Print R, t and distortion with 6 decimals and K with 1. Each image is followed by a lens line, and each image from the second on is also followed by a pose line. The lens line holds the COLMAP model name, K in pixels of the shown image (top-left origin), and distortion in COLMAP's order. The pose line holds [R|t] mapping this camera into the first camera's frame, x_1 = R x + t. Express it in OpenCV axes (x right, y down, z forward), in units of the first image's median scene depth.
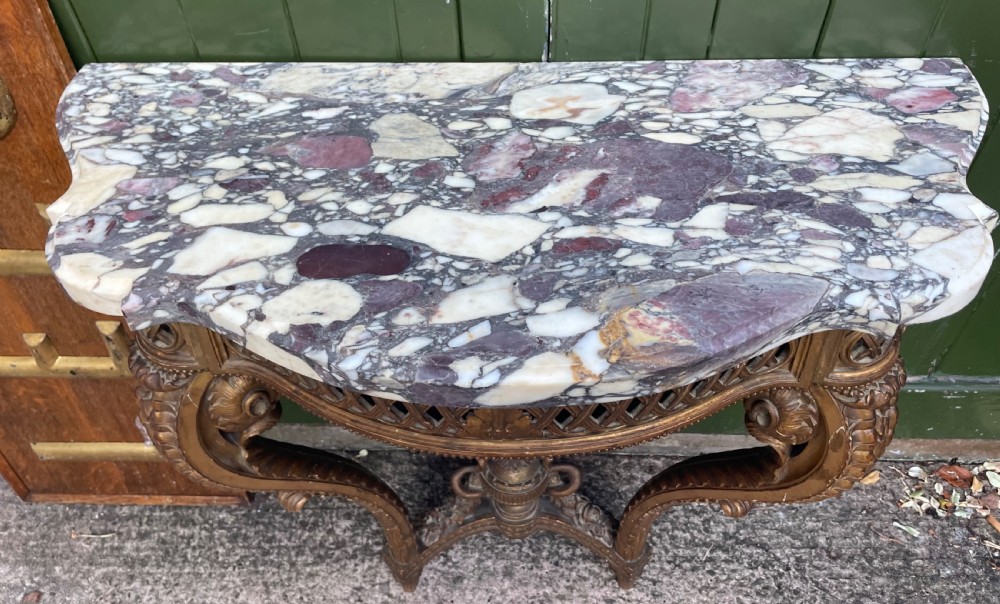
lens RADIAL K [[761.2, 0, 503.9], [0, 761.2, 220.9], [0, 0, 1]] dist [0.082095, -0.115255]
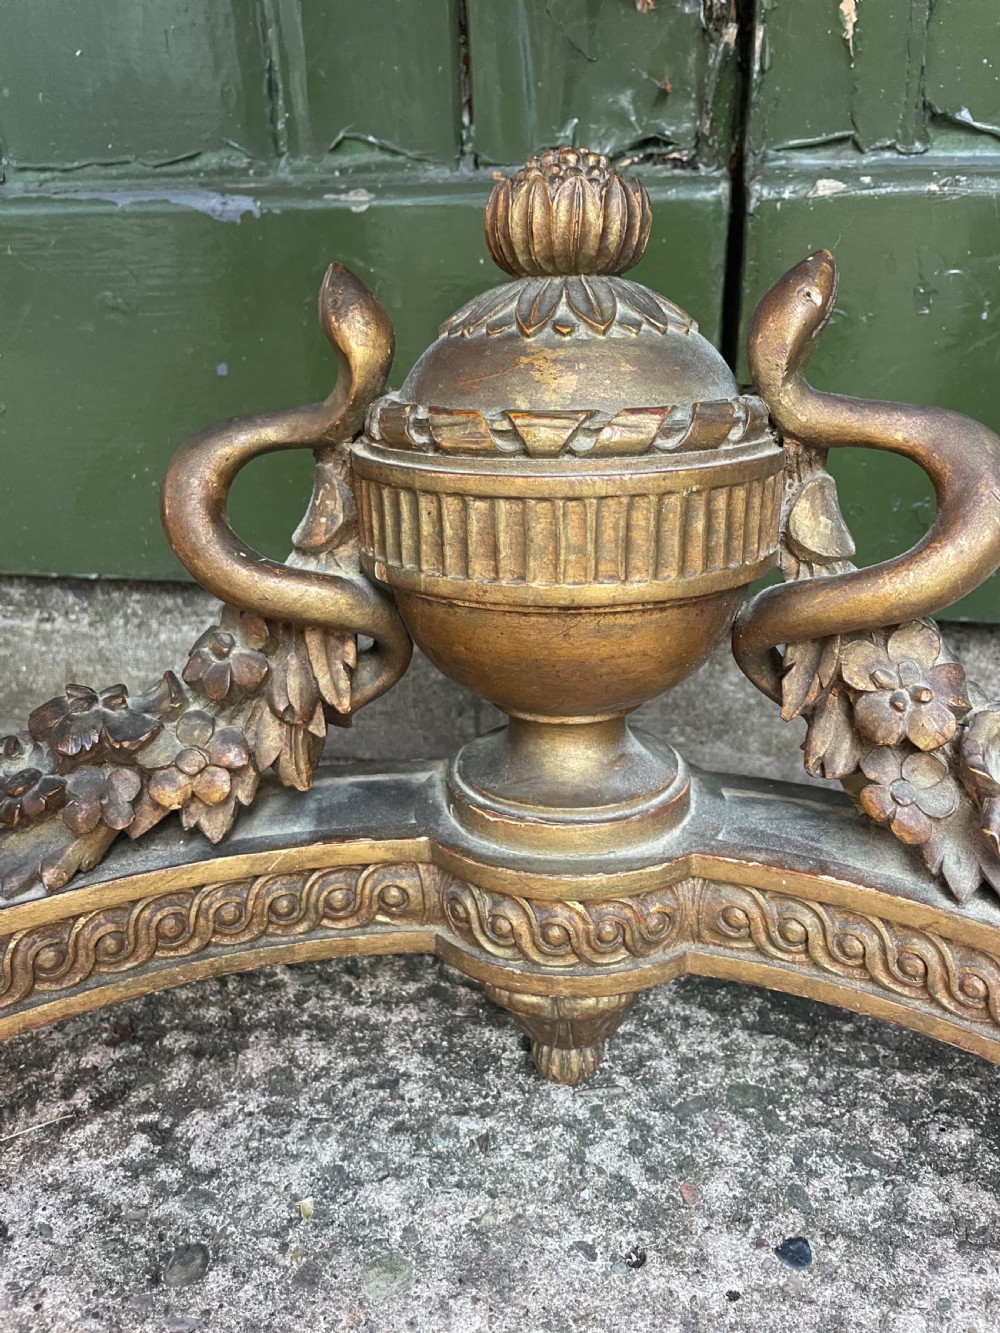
lens RADIAL K [[1025.7, 0, 508.2], [0, 1025.7, 664.5], [0, 0, 1]] dist [0.078473, -0.125102]
pose [[0.989181, 0.057531, -0.134949, 0.031564], [-0.096537, 0.947927, -0.303504, 0.401810], [0.110461, 0.313248, 0.943225, 0.754139]]
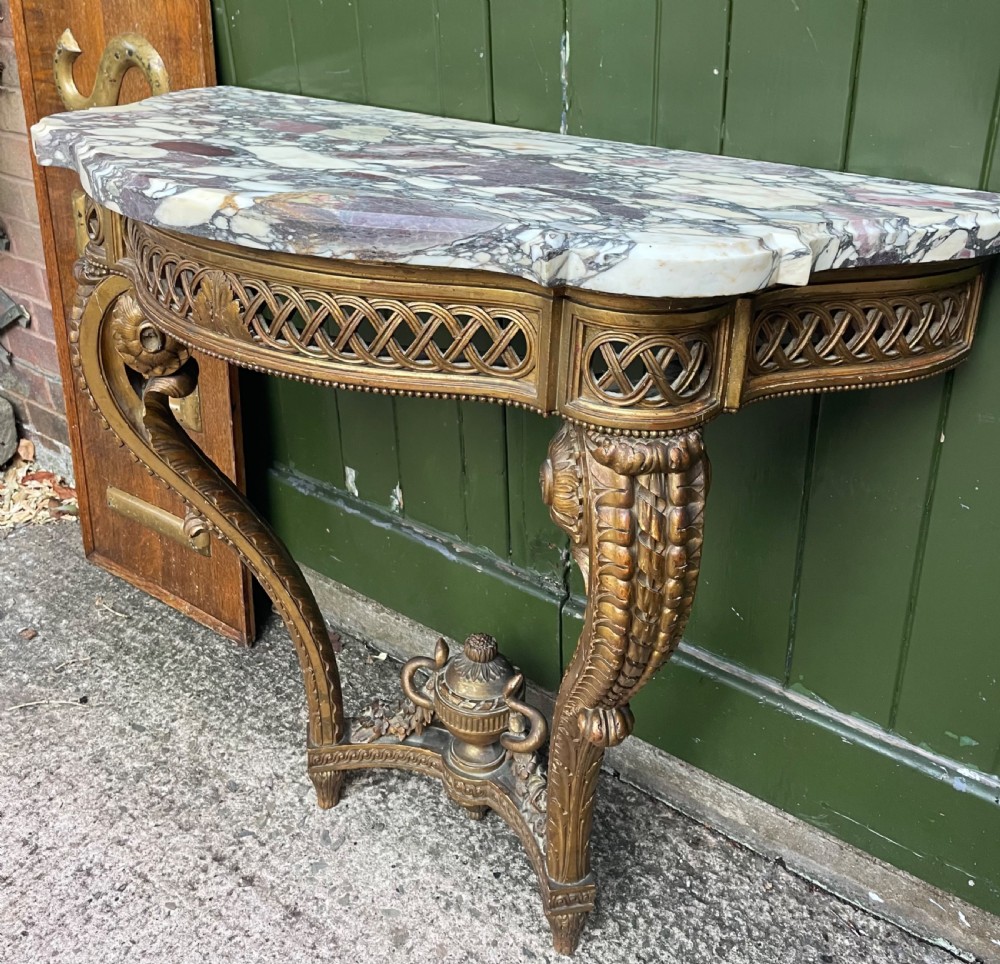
lens RADIAL K [[1010.0, 0, 518.5], [0, 1010.0, 312.9], [0, 0, 1]] dist [0.086752, -0.118340]
pose [[0.835713, 0.225306, -0.500820, 0.443610], [-0.379944, 0.895686, -0.231062, 0.191990], [0.396518, 0.383385, 0.834140, 0.018685]]
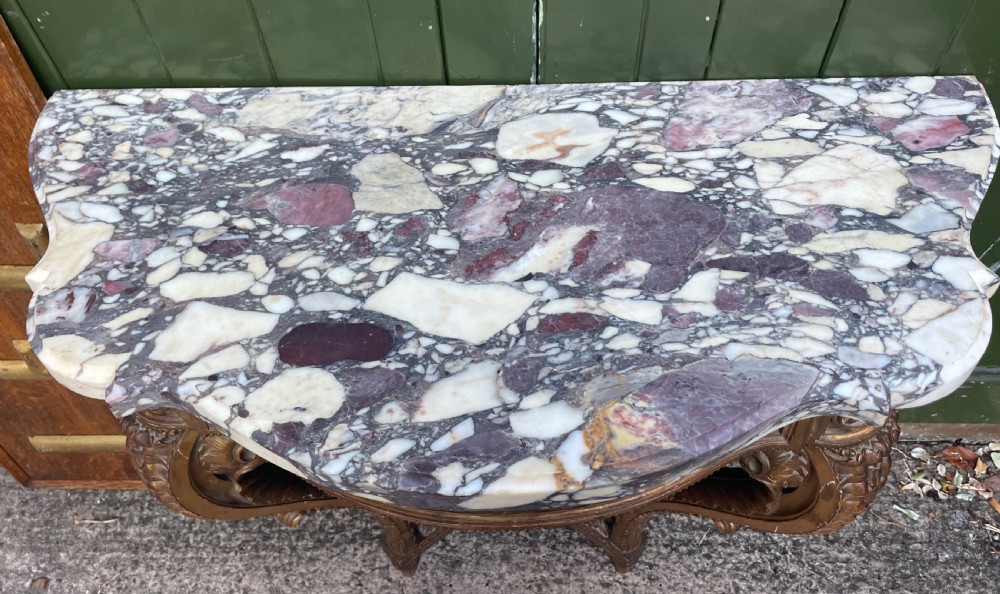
lens RADIAL K [[794.0, 0, 491.2], [0, 794.0, 216.0], [0, 0, 1]] dist [0.083216, -0.116125]
pose [[0.999759, -0.011776, -0.018553, 0.011215], [0.013618, 0.994634, 0.102560, -0.095967], [0.017246, -0.102788, 0.994554, -0.002128]]
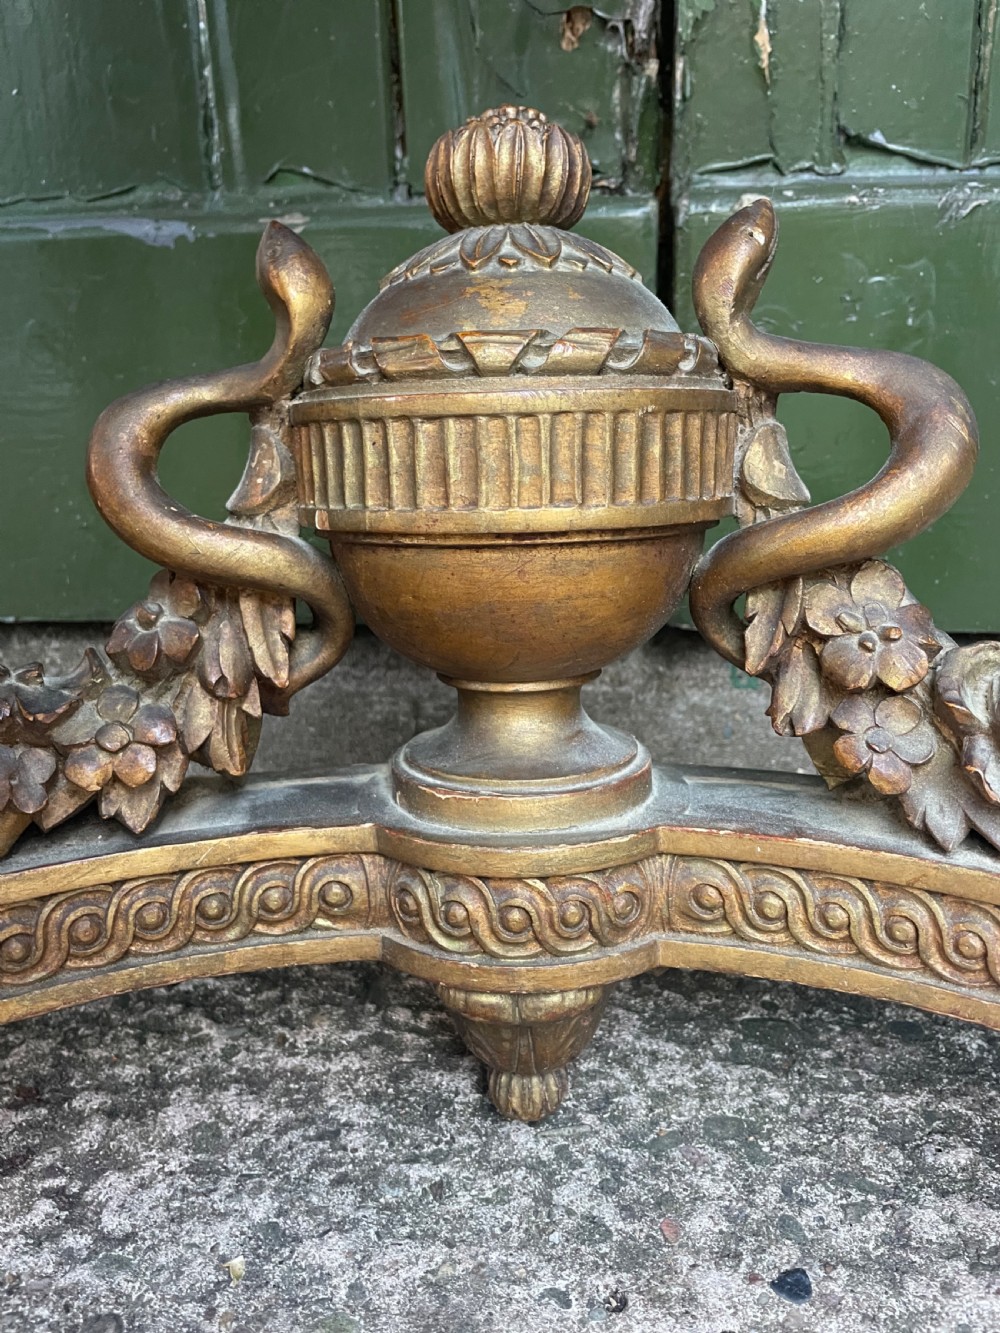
lens RADIAL K [[1028.0, 0, 492.9], [0, 1028.0, 663.9], [0, 0, 1]] dist [0.075376, -0.121867]
pose [[0.996120, 0.019885, -0.085726, 0.027359], [-0.055207, 0.899807, -0.432781, 0.429309], [0.068531, 0.435834, 0.897414, 0.776546]]
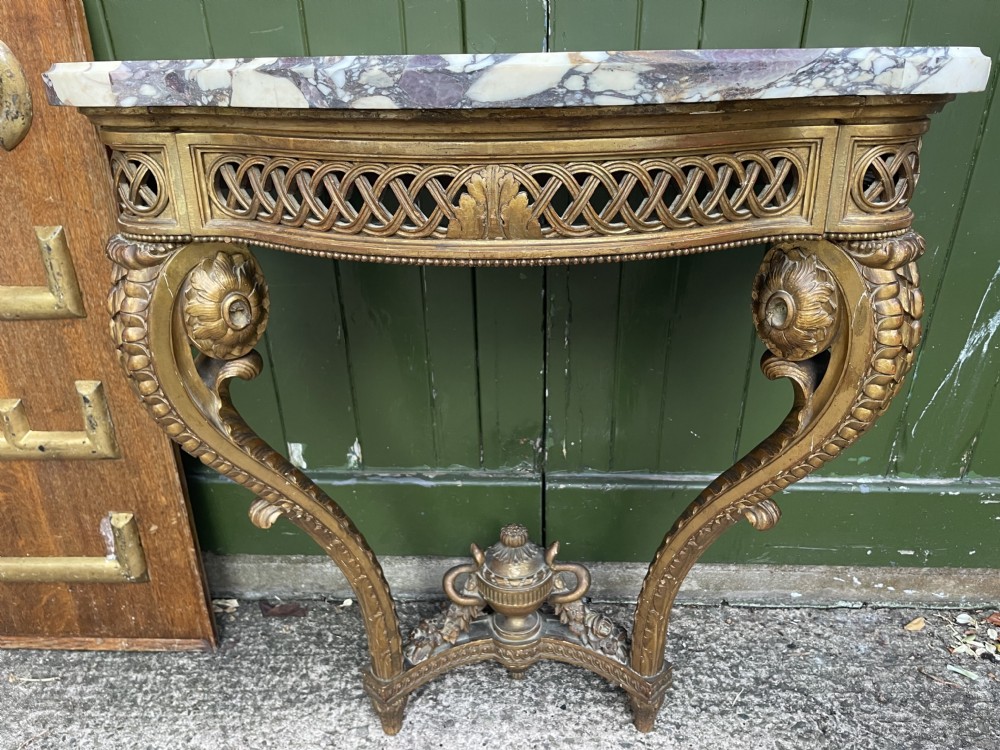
lens RADIAL K [[760.4, 0, 510.0], [0, 760.4, 369.6], [0, 0, 1]] dist [0.081209, -0.113648]
pose [[0.999983, 0.005820, -0.000770, 0.006854], [-0.005811, 0.962481, -0.271286, 0.316240], [-0.000838, 0.271285, 0.962499, 0.068632]]
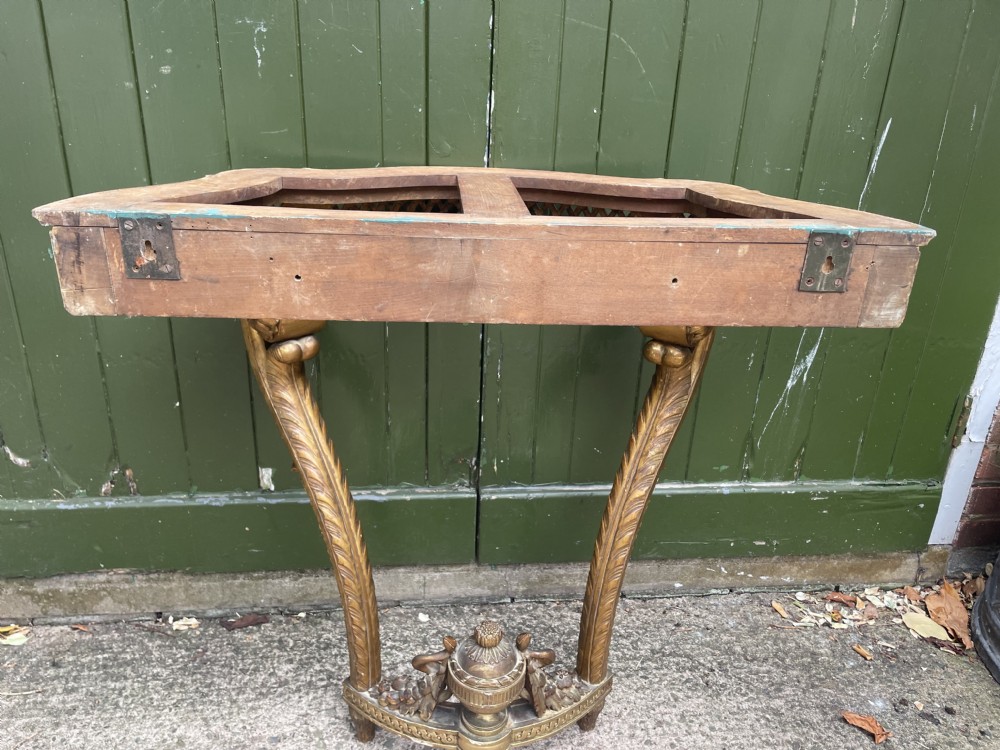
lens RADIAL K [[757.6, 0, 494.6], [0, 757.6, 373.1], [0, 0, 1]] dist [0.083047, -0.112298]
pose [[0.988752, -0.000823, 0.149562, -0.092784], [0.056465, 0.928038, -0.368180, 0.440698], [-0.138496, 0.372484, 0.917646, -0.096913]]
